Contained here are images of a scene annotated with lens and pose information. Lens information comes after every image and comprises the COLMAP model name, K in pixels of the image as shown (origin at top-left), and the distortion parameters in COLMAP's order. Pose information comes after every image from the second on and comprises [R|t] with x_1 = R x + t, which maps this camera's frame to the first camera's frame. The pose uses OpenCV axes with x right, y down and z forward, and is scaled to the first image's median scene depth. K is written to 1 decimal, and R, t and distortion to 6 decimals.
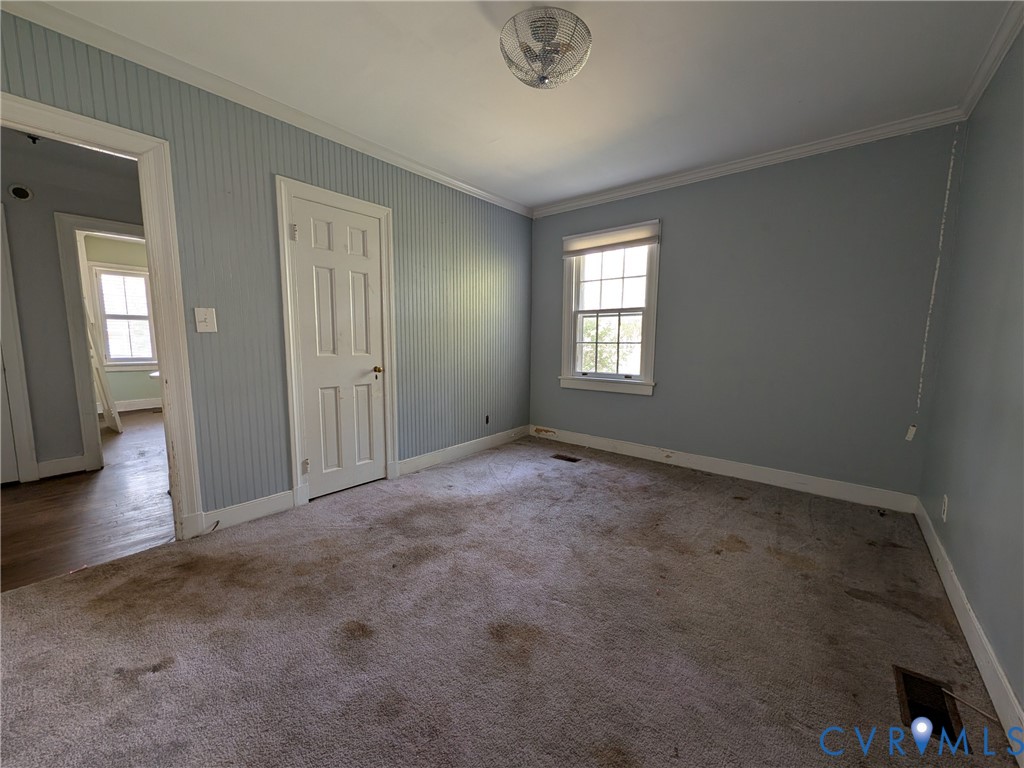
lens RADIAL K [[396.1, 0, 509.9], [0, 396.1, 387.1], [0, 0, 1]] dist [-0.000537, -0.000508]
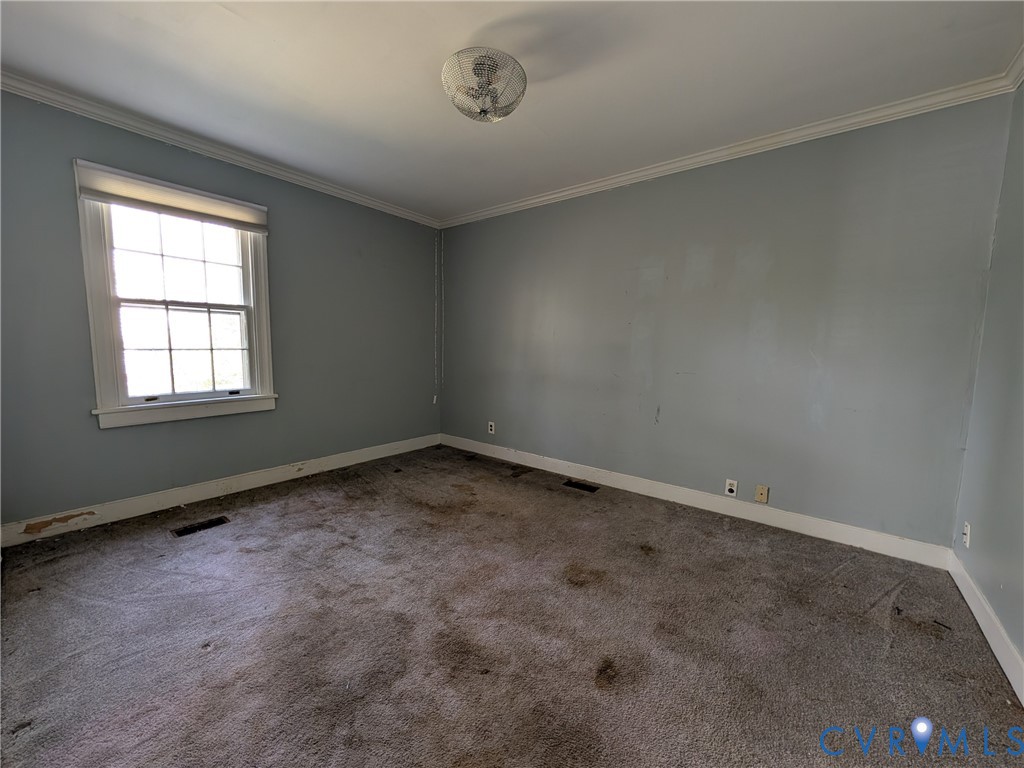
lens RADIAL K [[396.1, 0, 510.3], [0, 396.1, 384.2], [0, 0, 1]] dist [-0.000537, -0.000508]
pose [[-0.023764, -0.109351, 0.993719, -0.574428], [0.102059, 0.988541, 0.111221, -0.085658], [-0.994494, 0.104061, -0.012331, 0.547107]]
